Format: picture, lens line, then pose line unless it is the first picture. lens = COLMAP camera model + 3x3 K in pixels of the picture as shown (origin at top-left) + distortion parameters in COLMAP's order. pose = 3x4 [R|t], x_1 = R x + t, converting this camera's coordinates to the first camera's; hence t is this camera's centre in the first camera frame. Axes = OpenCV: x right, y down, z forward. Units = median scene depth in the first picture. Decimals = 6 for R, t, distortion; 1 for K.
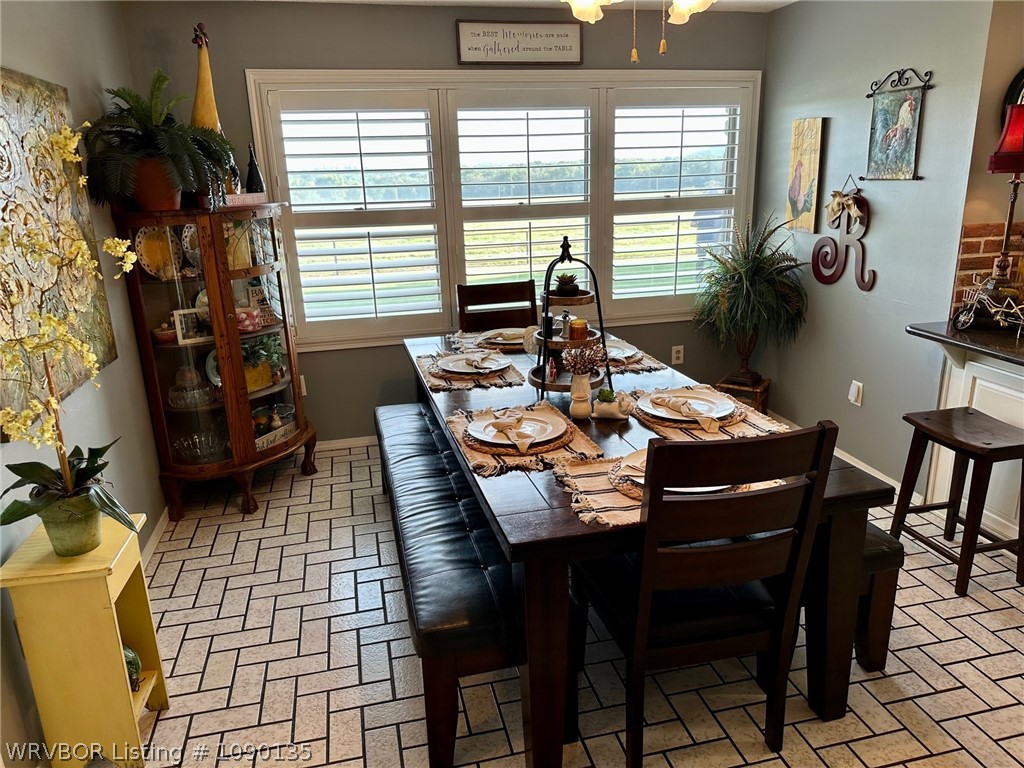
lens RADIAL K [[640.8, 0, 510.5], [0, 640.8, 381.0], [0, 0, 1]] dist [0.003544, 0.000161]
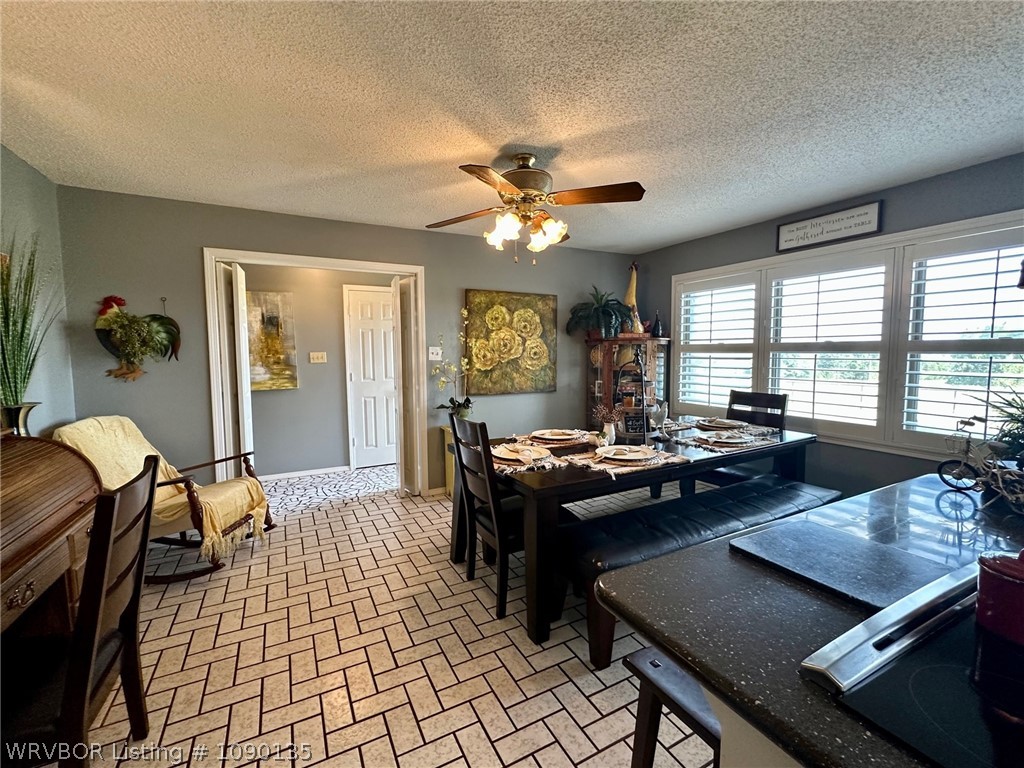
lens RADIAL K [[445.3, 0, 507.3], [0, 445.3, 381.6], [0, 0, 1]] dist [-0.004782, 0.000247]
pose [[0.277958, 0.105930, -0.954735, 0.776637], [-0.245099, 0.968824, 0.036136, -0.073916], [0.928798, 0.223960, 0.295256, 0.153957]]
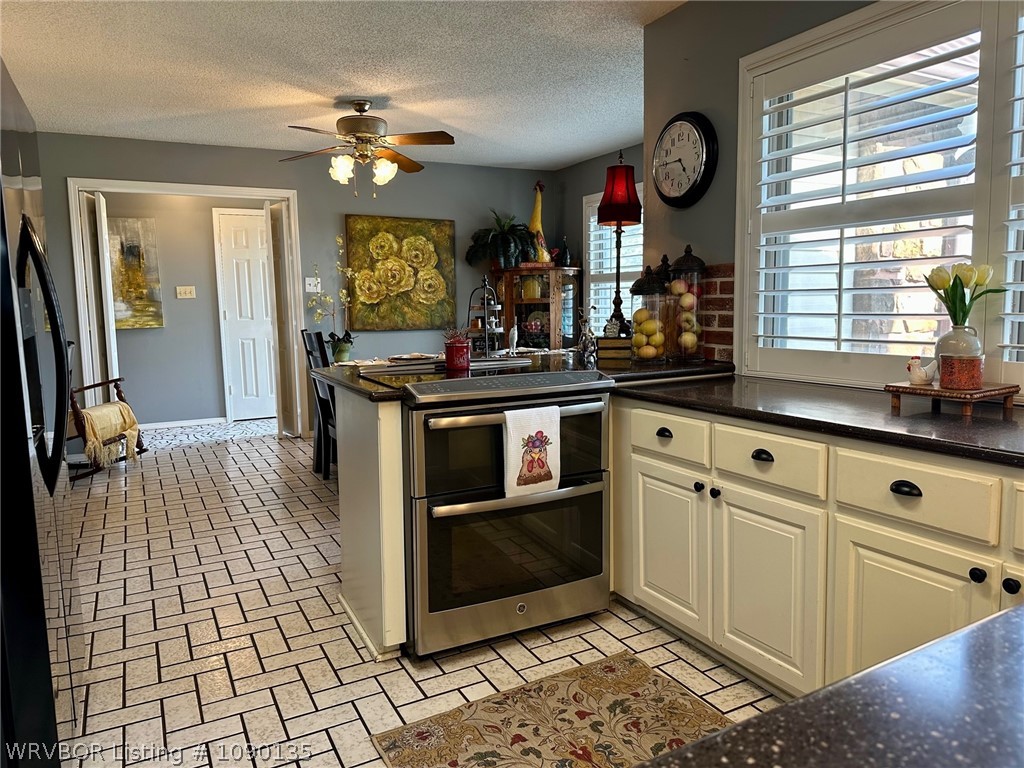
lens RADIAL K [[706.9, 0, 518.0], [0, 706.9, 386.0], [0, 0, 1]] dist [-0.002297, -0.019575]
pose [[0.306305, 0.151851, -0.939744, 1.411005], [-0.238329, 0.967988, 0.078733, -0.073055], [0.921616, 0.199852, 0.332689, 0.244664]]
